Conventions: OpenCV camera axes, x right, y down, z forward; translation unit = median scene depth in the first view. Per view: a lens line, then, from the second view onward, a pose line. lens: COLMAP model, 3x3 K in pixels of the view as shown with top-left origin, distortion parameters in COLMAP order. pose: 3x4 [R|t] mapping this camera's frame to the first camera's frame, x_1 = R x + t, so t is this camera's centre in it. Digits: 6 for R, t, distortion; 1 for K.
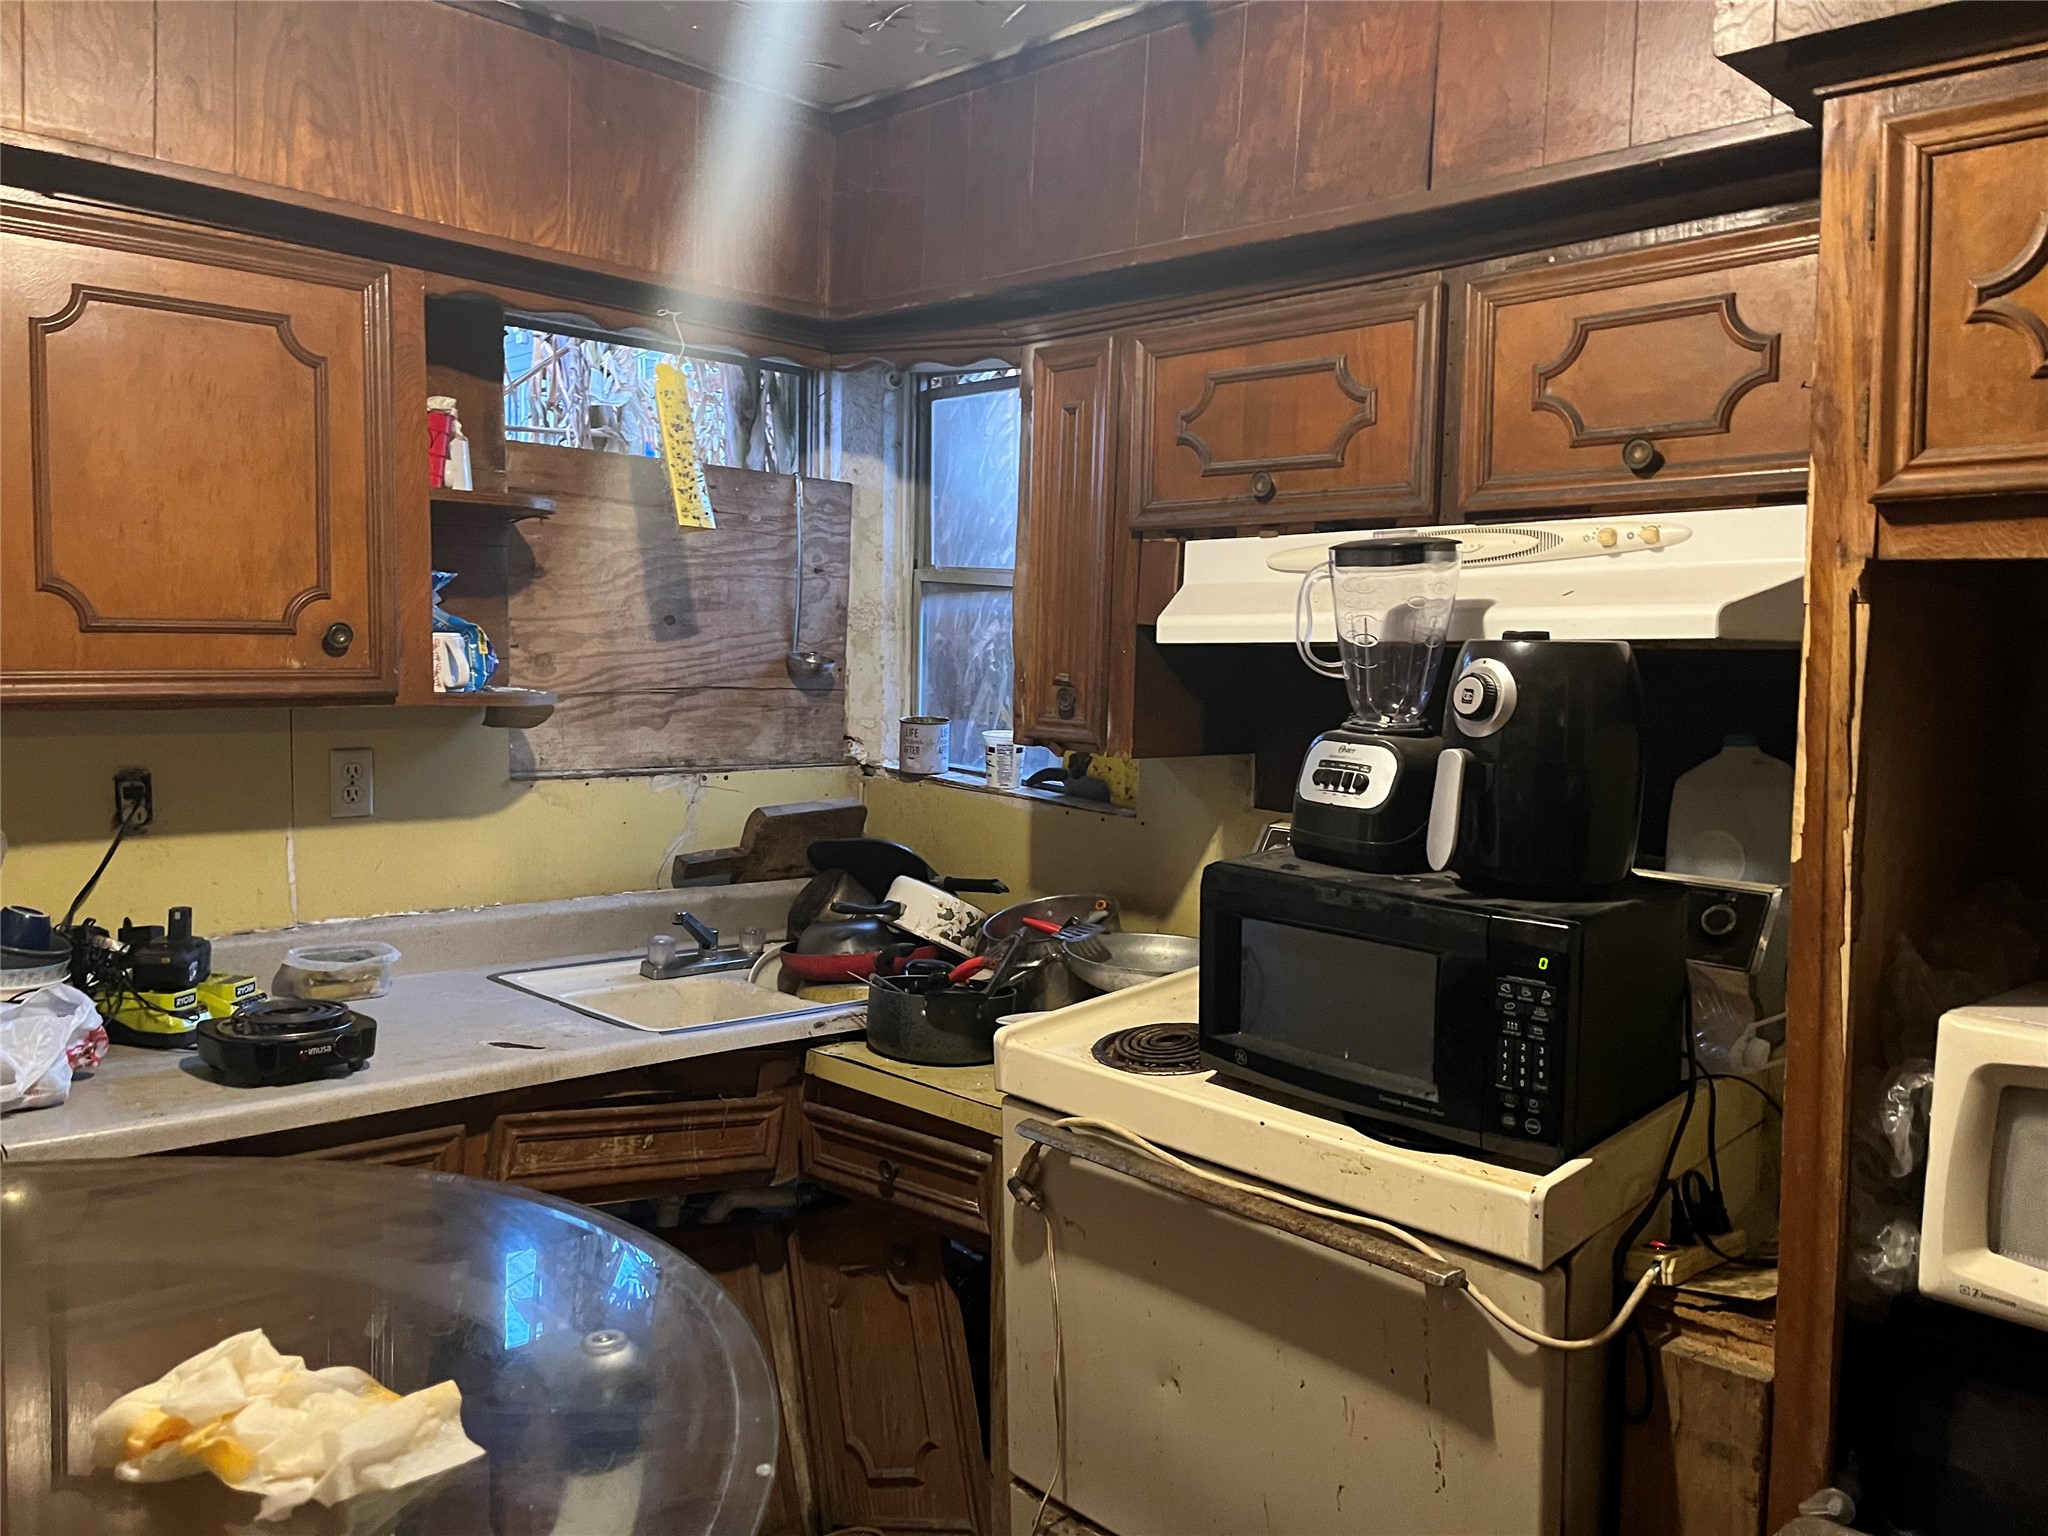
lens RADIAL K [[1541.9, 0, 1037.4], [0, 1541.9, 752.4], [0, 0, 1]] dist [0.060807, -0.088721]
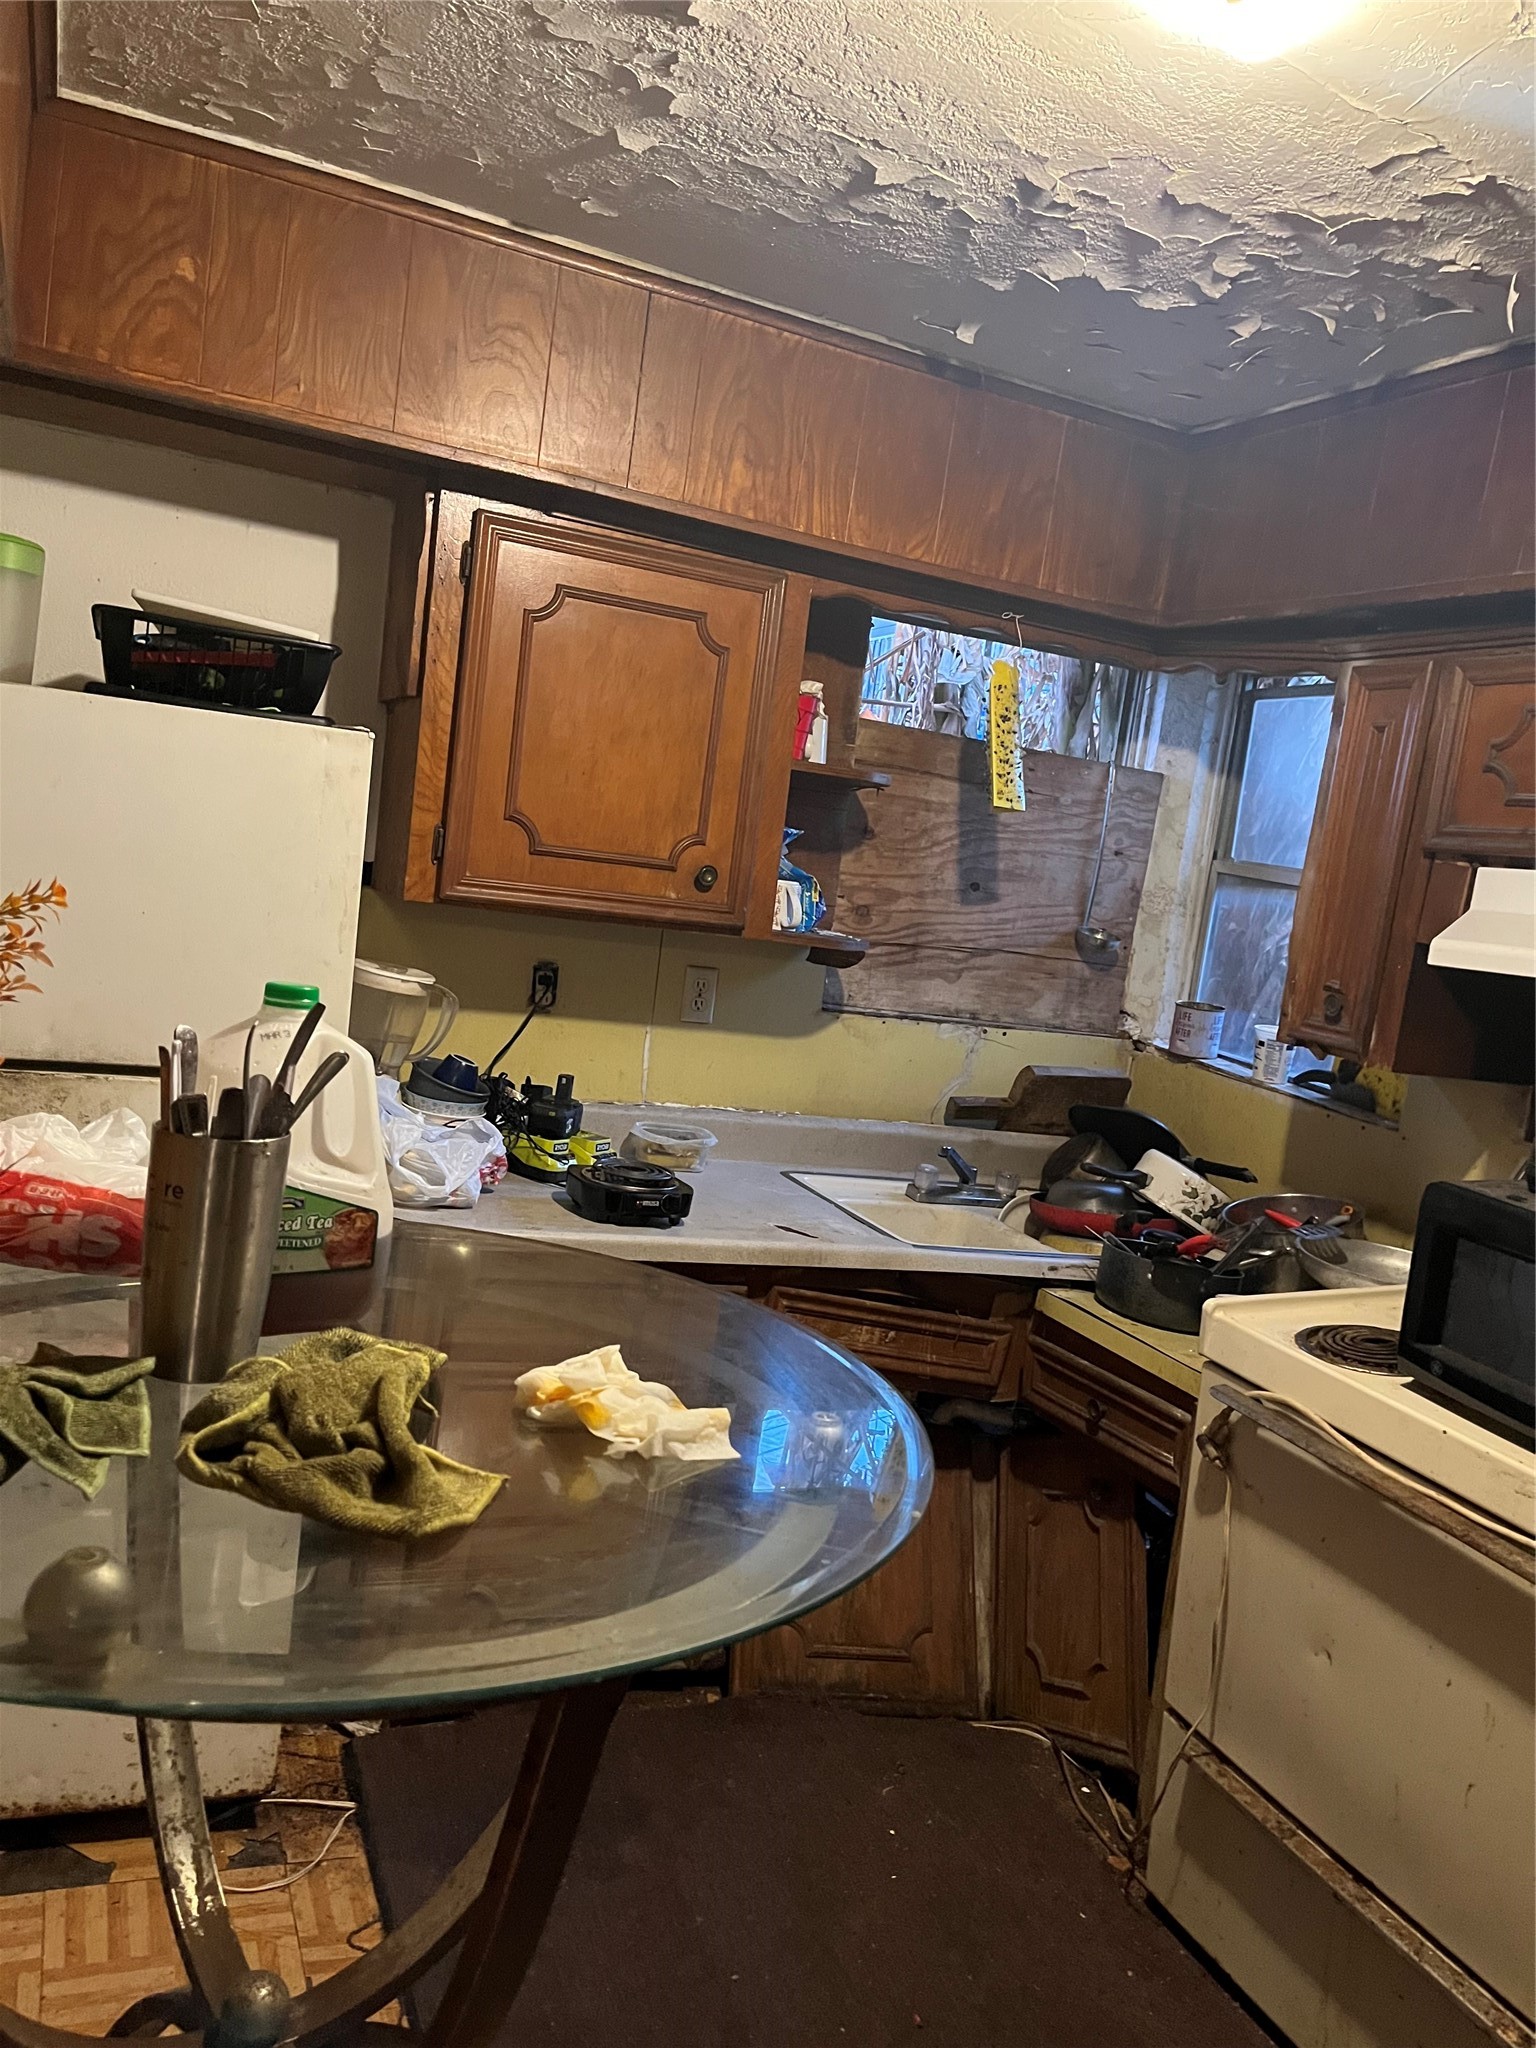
lens RADIAL K [[1541.9, 0, 749.7], [0, 1541.9, 1027.7], [0, 0, 1]] dist [0.060807, -0.088721]
pose [[0.920537, 0.139707, -0.364819, 0.042334], [-0.135453, 0.990079, 0.037365, -0.005935], [0.366419, 0.015020, 0.930329, -0.118279]]
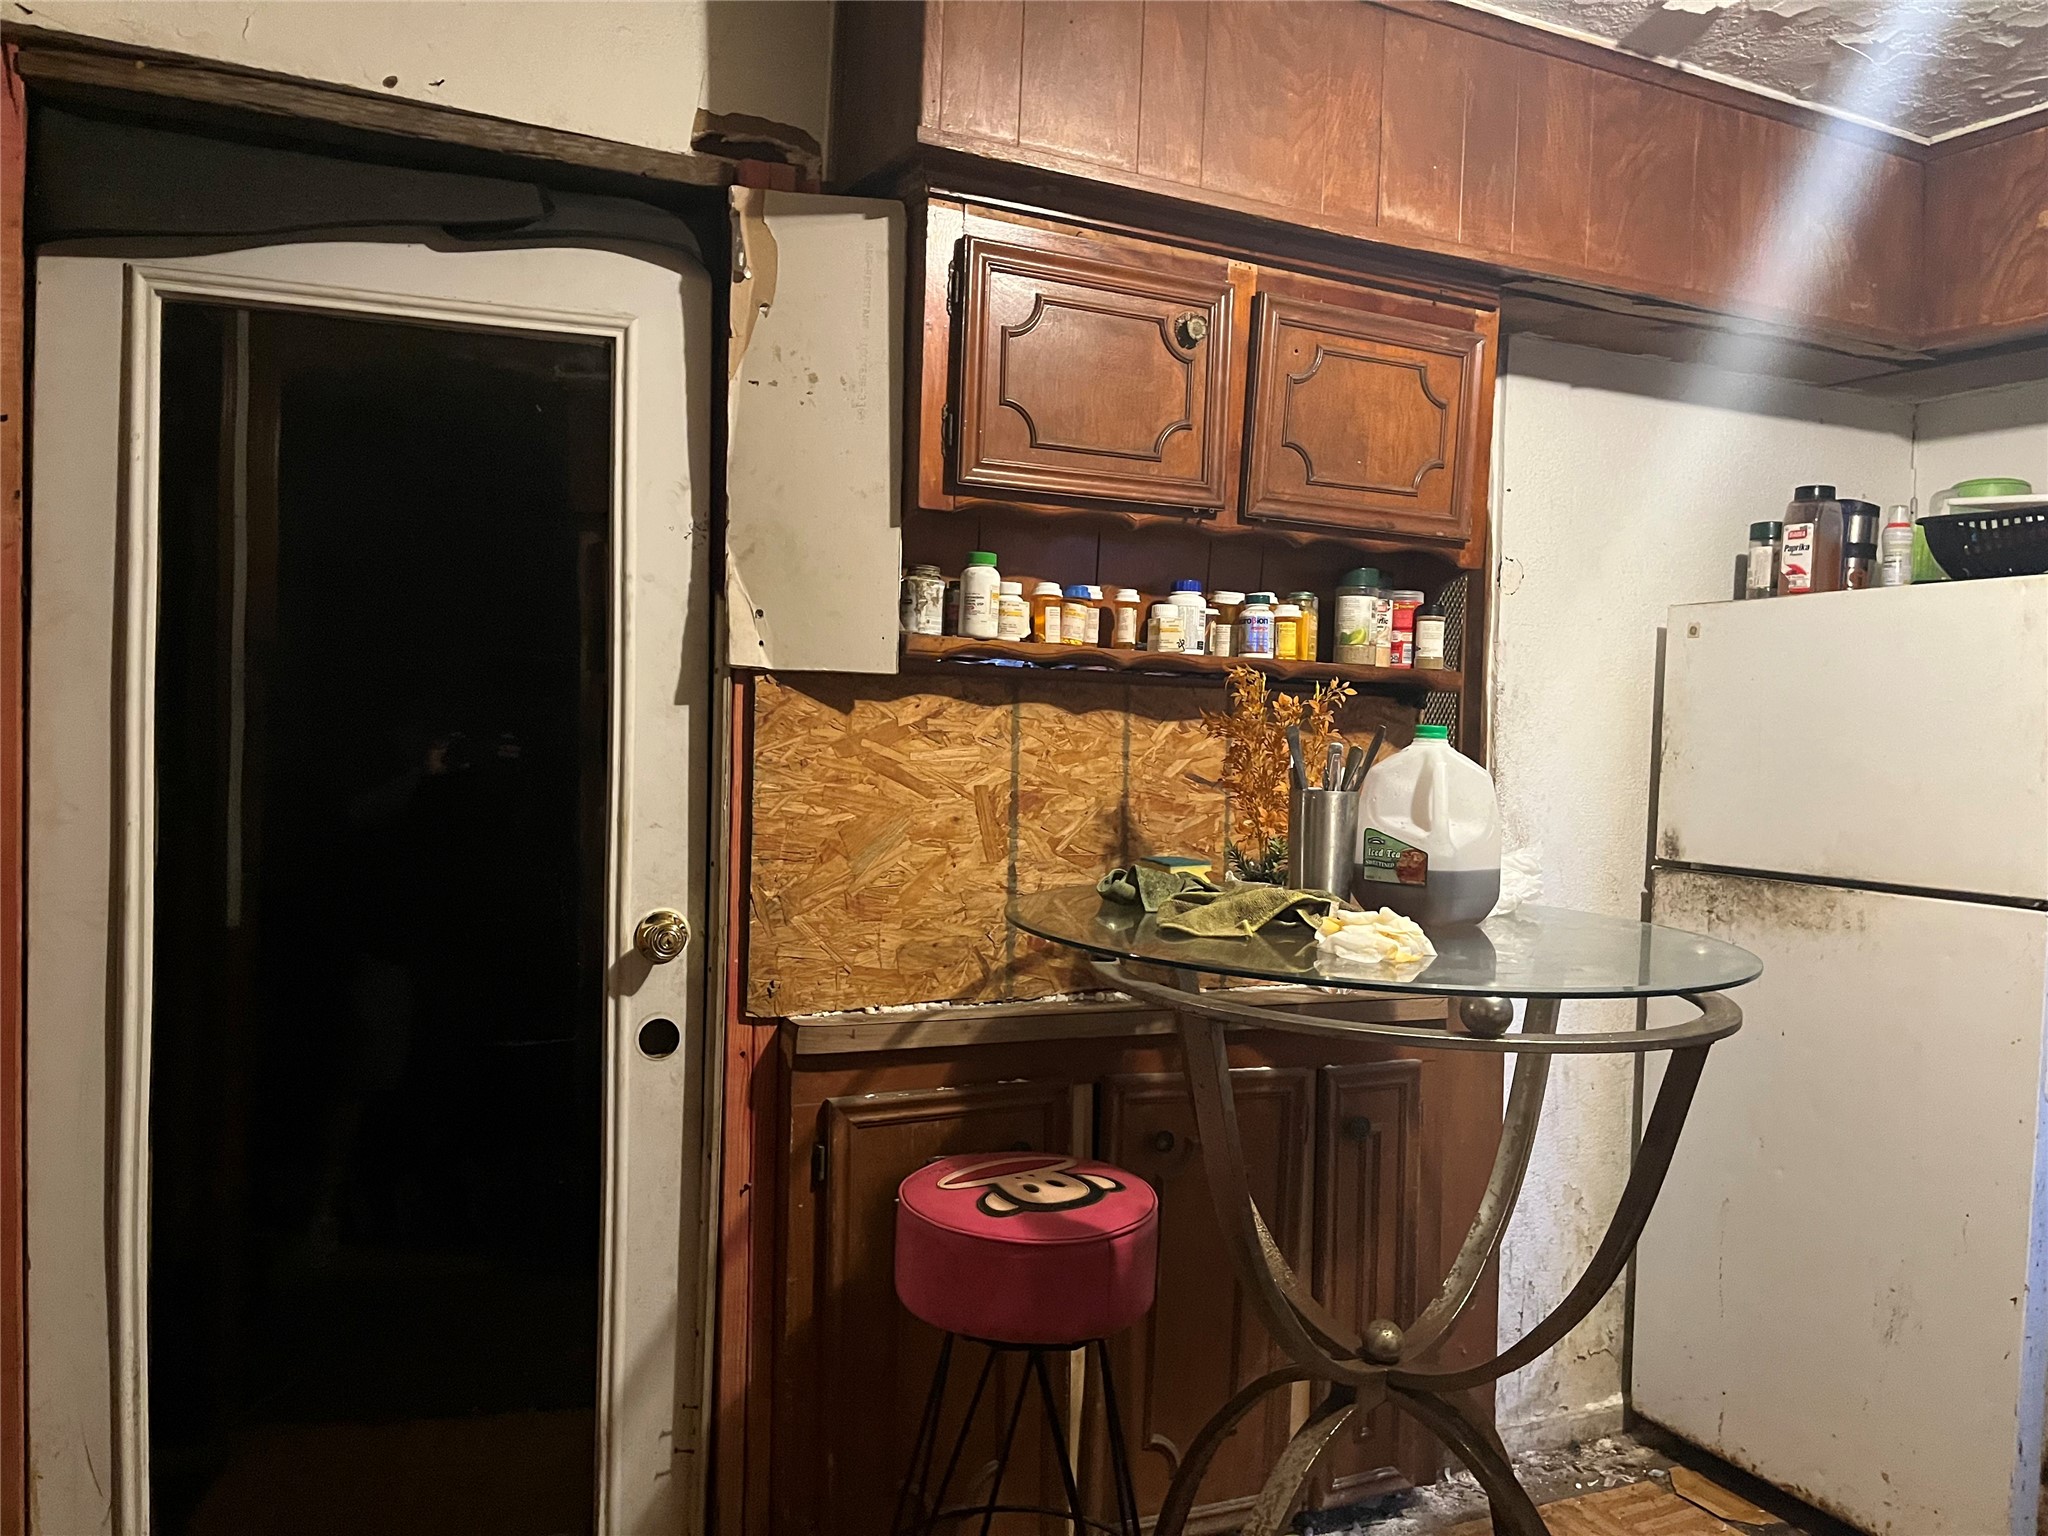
lens RADIAL K [[1541.9, 0, 1013.9], [0, 1541.9, 776.7], [0, 0, 1]] dist [0.060807, -0.088721]
pose [[-0.340321, 0.009867, -0.940258, 0.612441], [-0.092905, 0.994699, 0.044065, 0.030982], [0.935708, 0.102351, -0.337600, 0.371083]]
